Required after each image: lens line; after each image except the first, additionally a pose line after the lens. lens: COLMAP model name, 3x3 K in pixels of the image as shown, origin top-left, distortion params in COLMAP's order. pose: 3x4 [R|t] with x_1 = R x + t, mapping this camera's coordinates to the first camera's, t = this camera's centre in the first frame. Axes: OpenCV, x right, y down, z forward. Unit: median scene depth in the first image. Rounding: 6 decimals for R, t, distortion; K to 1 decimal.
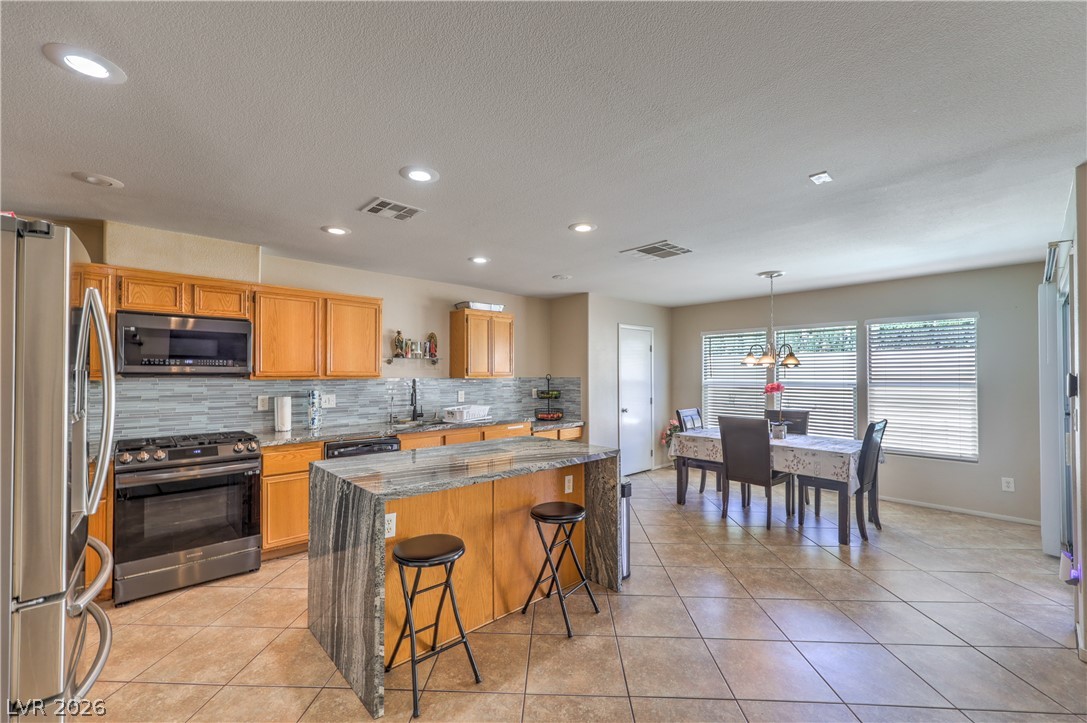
lens RADIAL K [[443.7, 0, 545.2], [0, 443.7, 366.3], [0, 0, 1]] dist [0.001569, 0.000169]
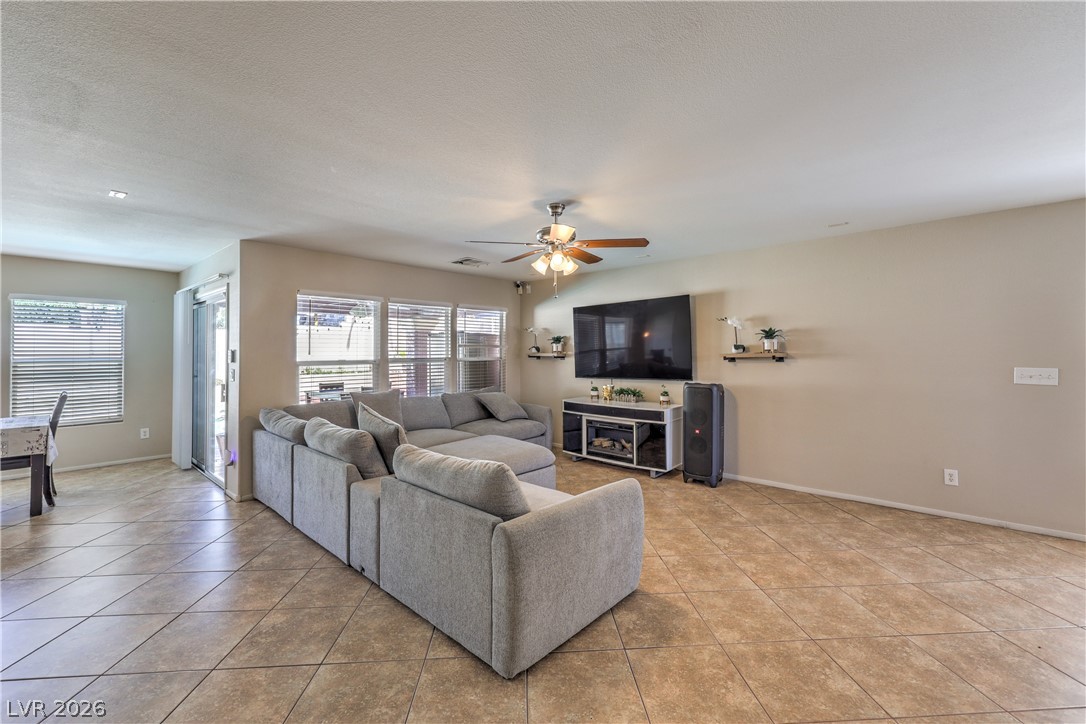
lens RADIAL K [[443.3, 0, 545.8], [0, 443.3, 355.9], [0, 0, 1]] dist [0.001569, 0.000169]
pose [[-0.114081, -0.006597, 0.993450, -0.479326], [-0.017528, 0.999836, 0.004626, 0.006769], [-0.993317, -0.016885, -0.114178, -0.044378]]
